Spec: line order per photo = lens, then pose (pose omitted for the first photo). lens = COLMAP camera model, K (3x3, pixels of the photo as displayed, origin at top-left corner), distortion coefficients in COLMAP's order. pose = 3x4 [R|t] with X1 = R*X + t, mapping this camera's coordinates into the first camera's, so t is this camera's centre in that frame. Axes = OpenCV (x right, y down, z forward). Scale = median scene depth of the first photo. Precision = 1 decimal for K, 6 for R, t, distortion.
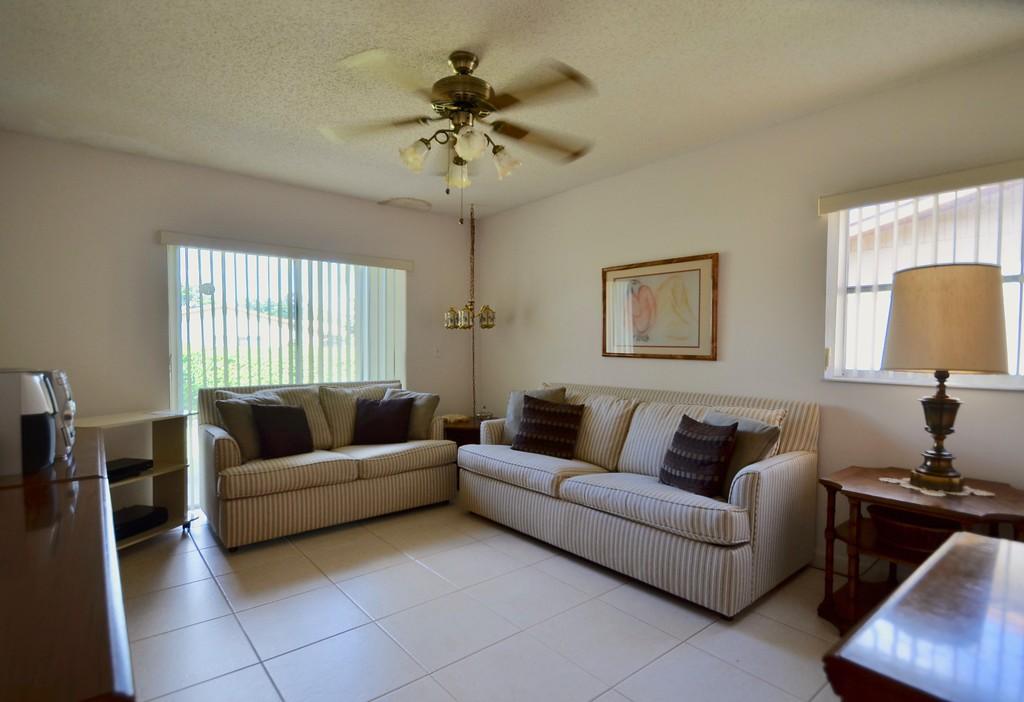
lens RADIAL K [[479.8, 0, 512.0], [0, 479.8, 355.7], [0, 0, 1]] dist [0.001423, 0.000180]
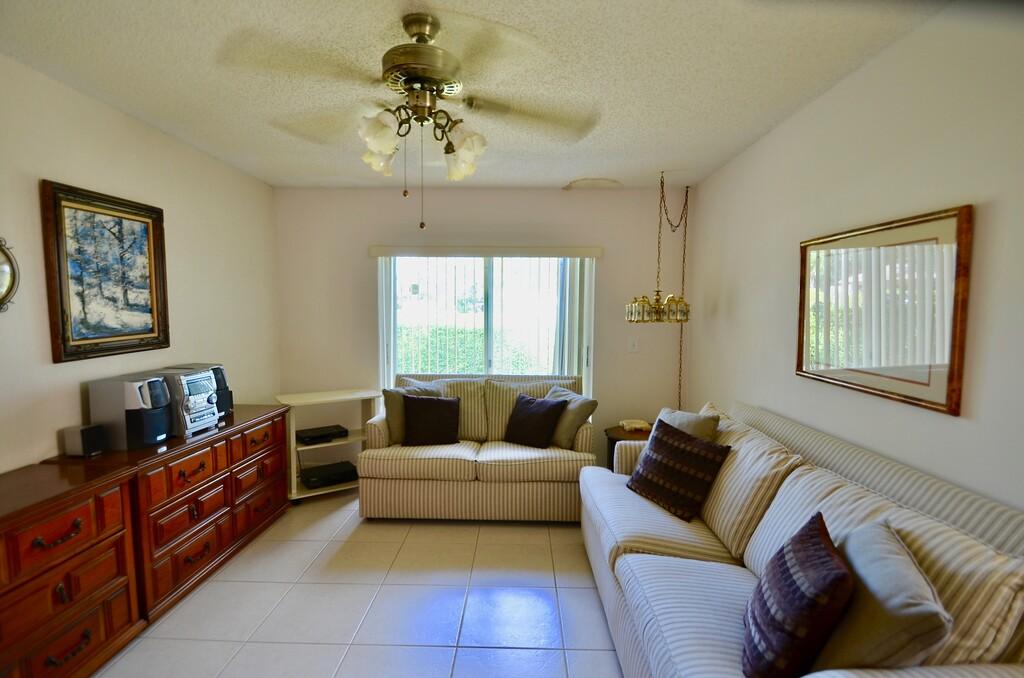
lens RADIAL K [[468.8, 0, 504.4], [0, 468.8, 350.2], [0, 0, 1]] dist [0.015695, -0.017671]
pose [[0.775289, 0.053173, -0.629364, 0.296572], [-0.022717, 0.998153, 0.056347, -0.063757], [0.631198, -0.029388, 0.775065, 0.253048]]
